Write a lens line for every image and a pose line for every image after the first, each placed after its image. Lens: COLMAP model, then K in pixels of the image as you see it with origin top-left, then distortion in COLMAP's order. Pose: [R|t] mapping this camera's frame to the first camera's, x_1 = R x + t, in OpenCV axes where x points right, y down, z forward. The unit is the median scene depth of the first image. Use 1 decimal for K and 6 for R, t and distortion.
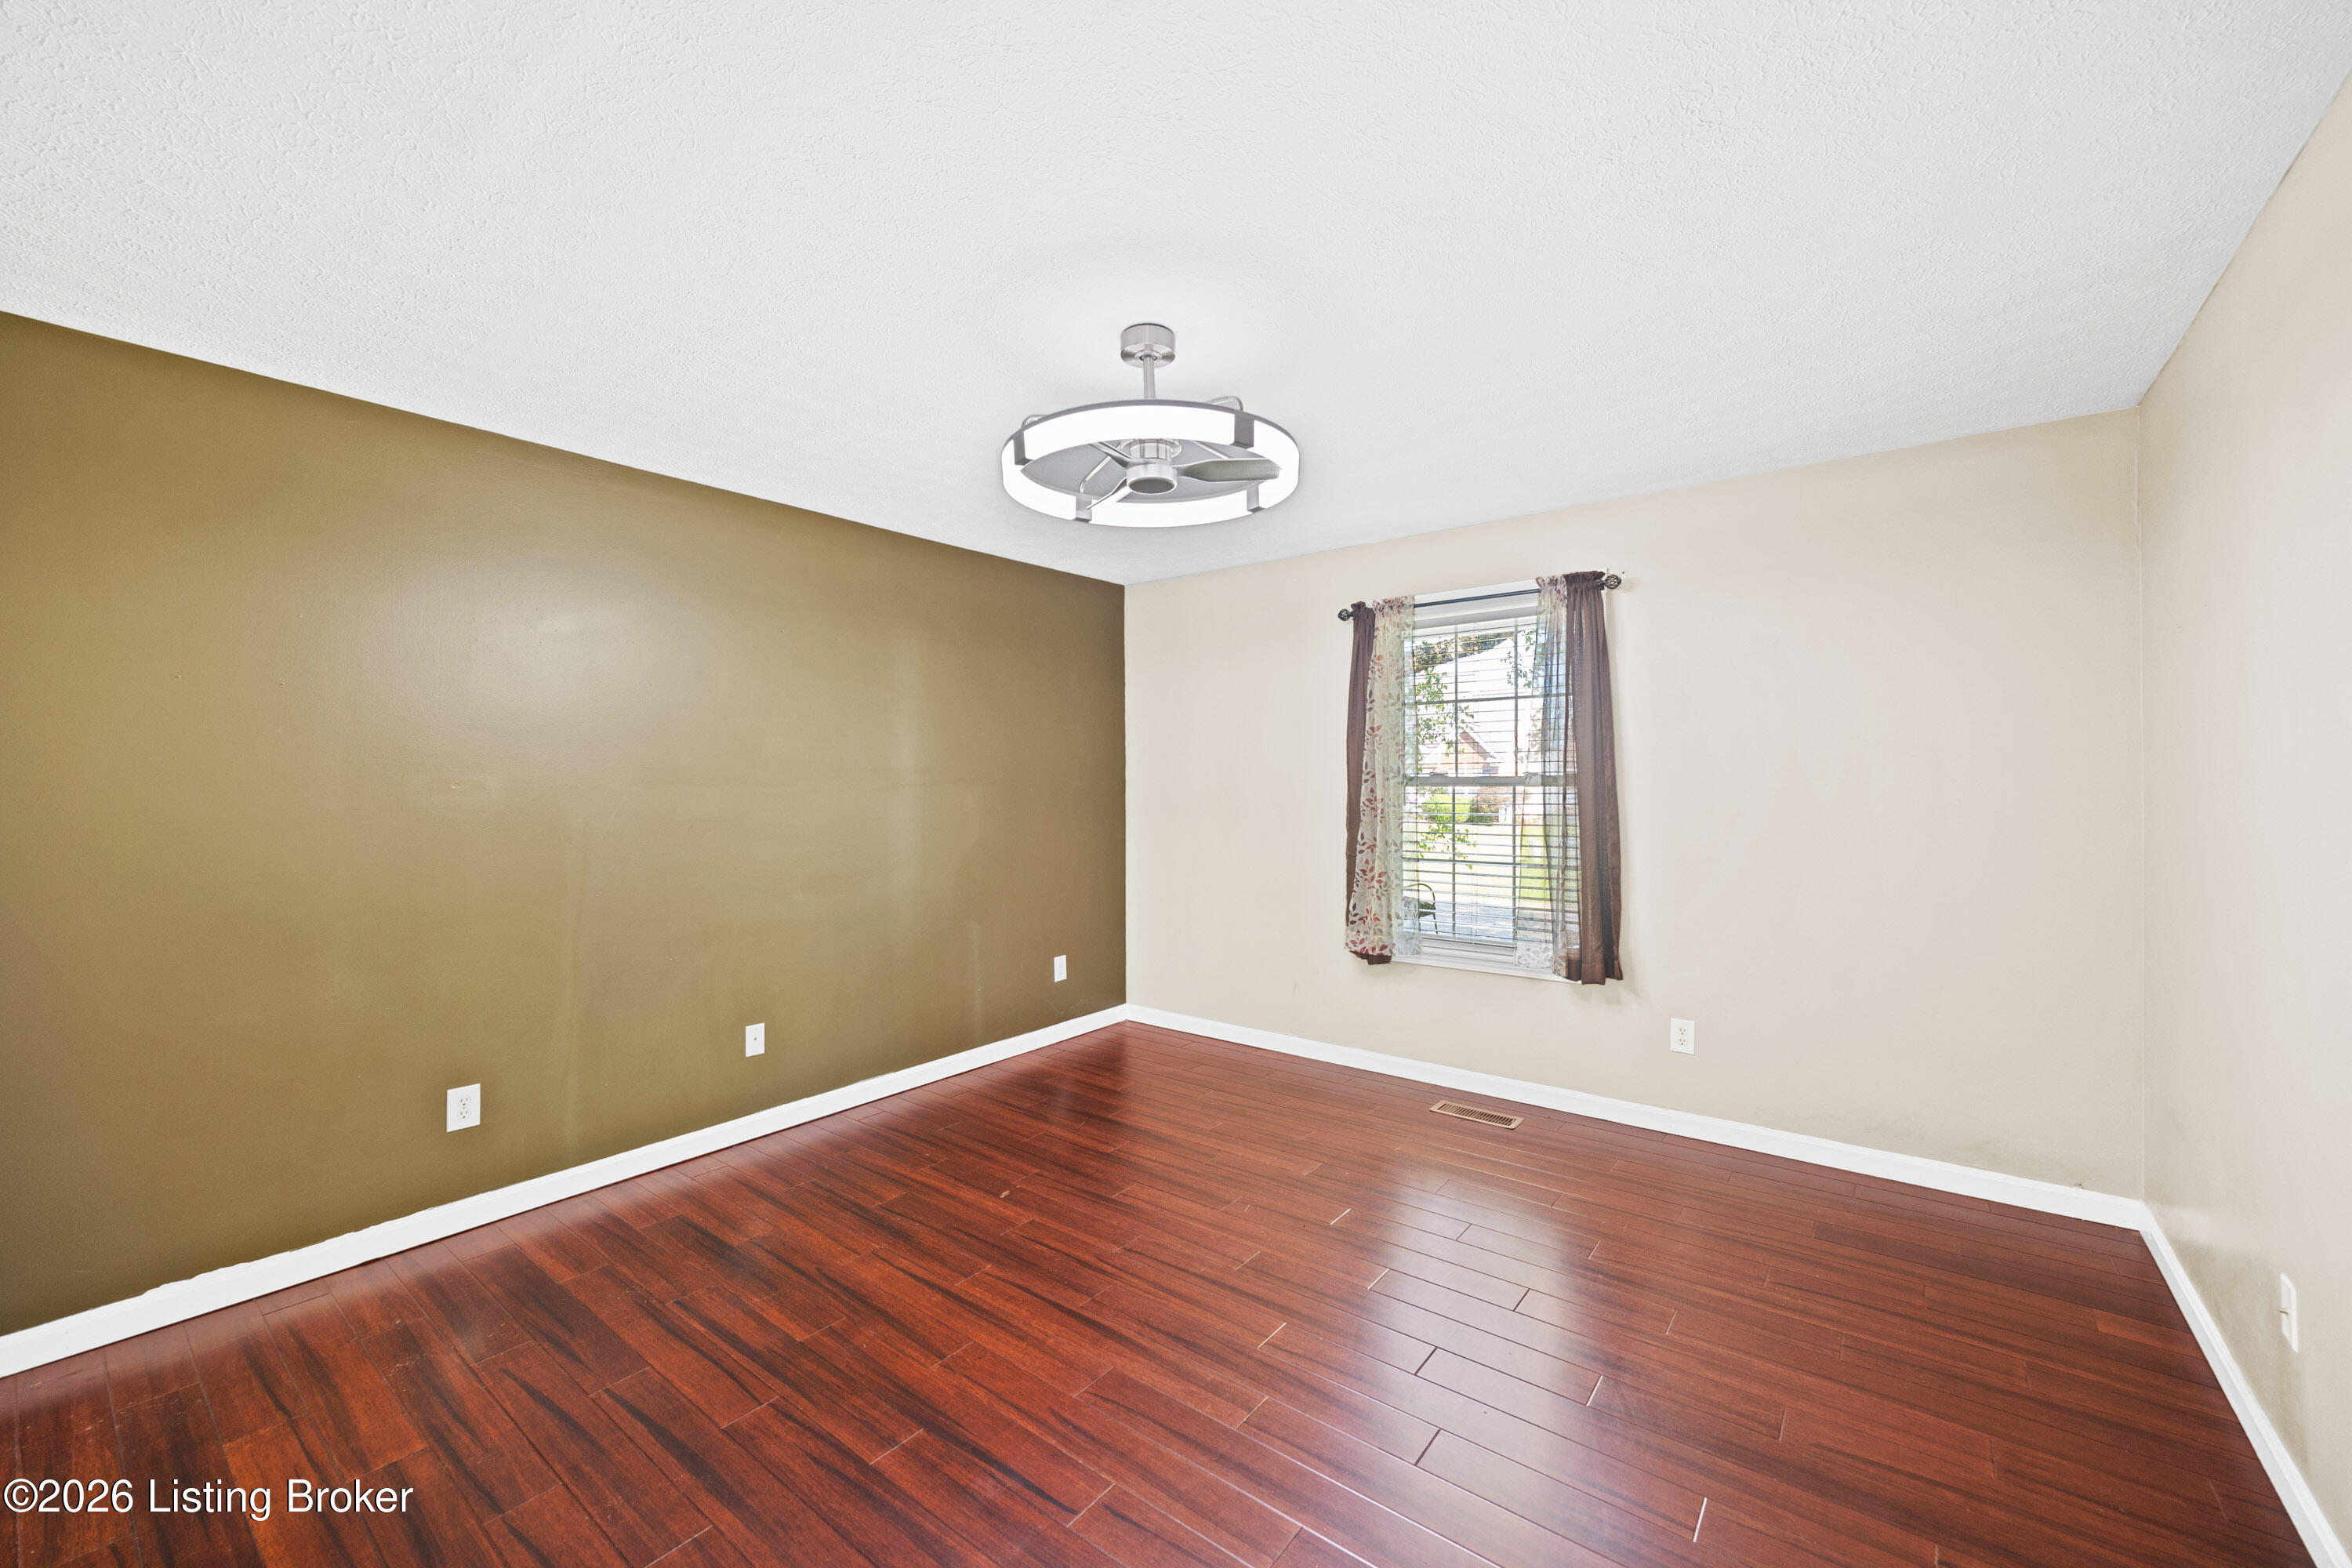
lens RADIAL K [[923.9, 0, 1176.9], [0, 923.9, 778.3], [0, 0, 1]] dist [-0.000663, -0.000223]
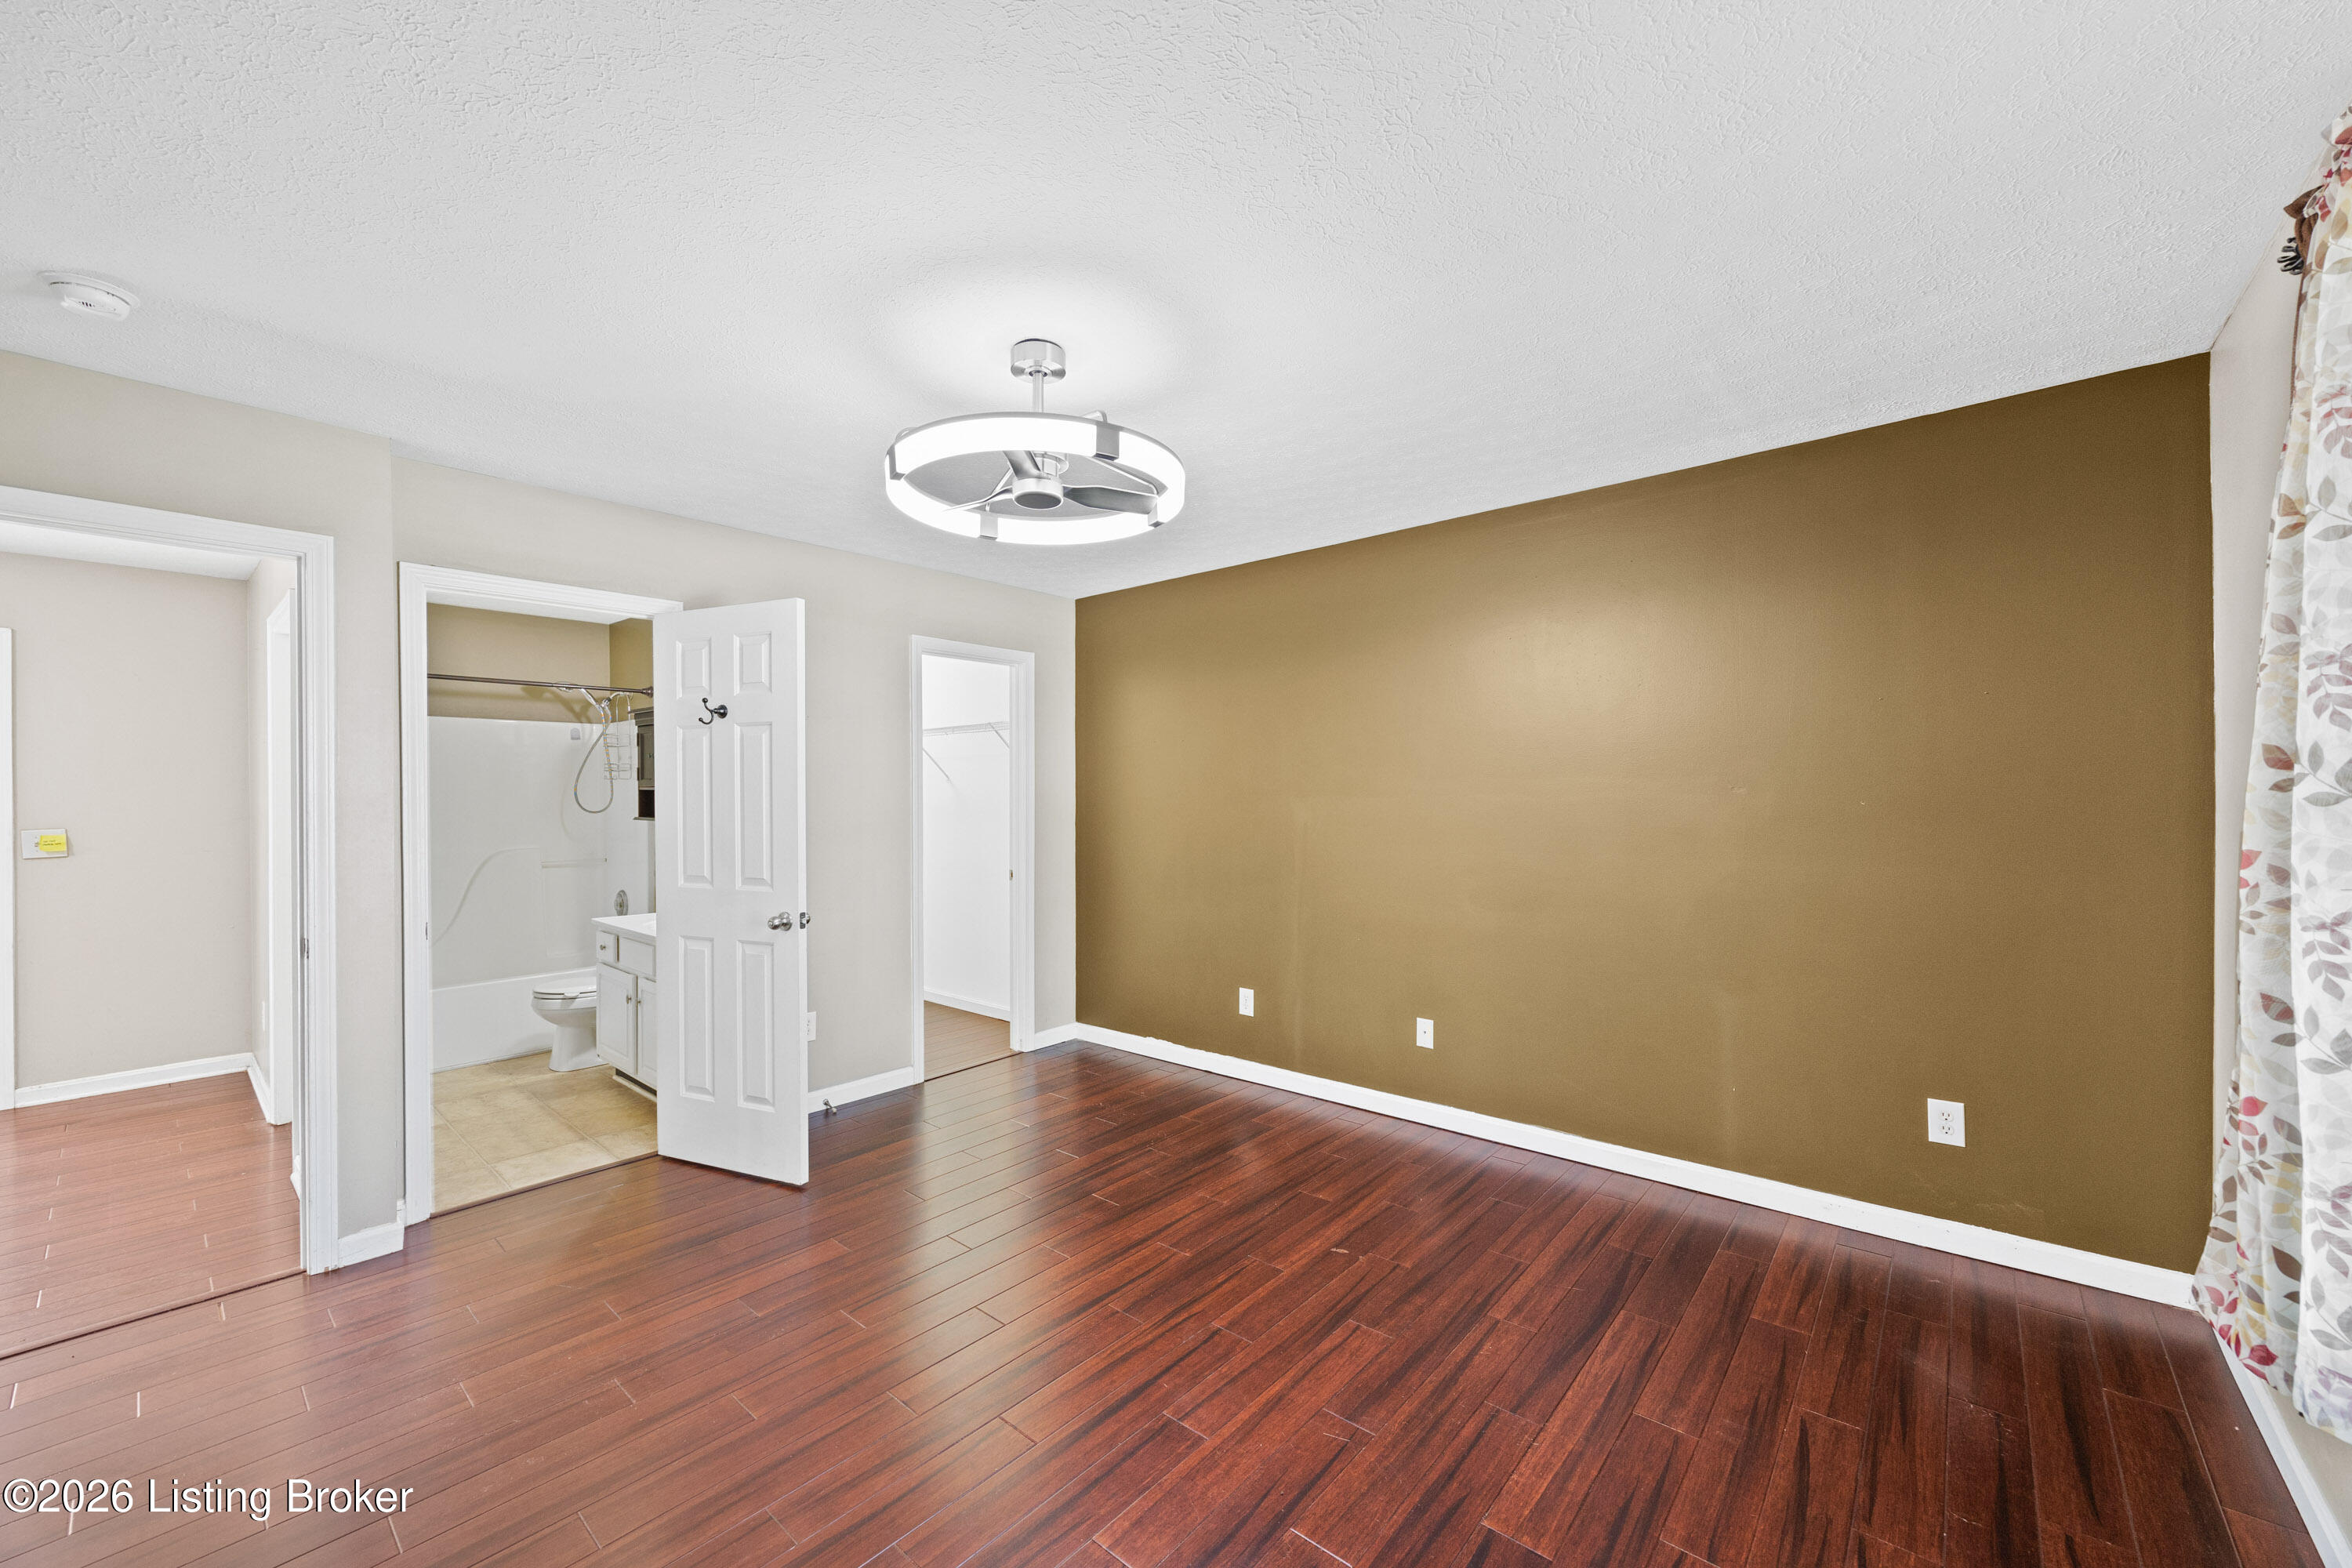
lens RADIAL K [[904.6, 0, 1176.0], [0, 904.6, 784.0], [0, 0, 1]] dist [-0.001348, -0.000031]
pose [[-0.045673, -0.003240, -0.998951, 0.750313], [0.010839, 0.999934, -0.003738, -0.007962], [0.998898, -0.010998, -0.045635, 0.932761]]
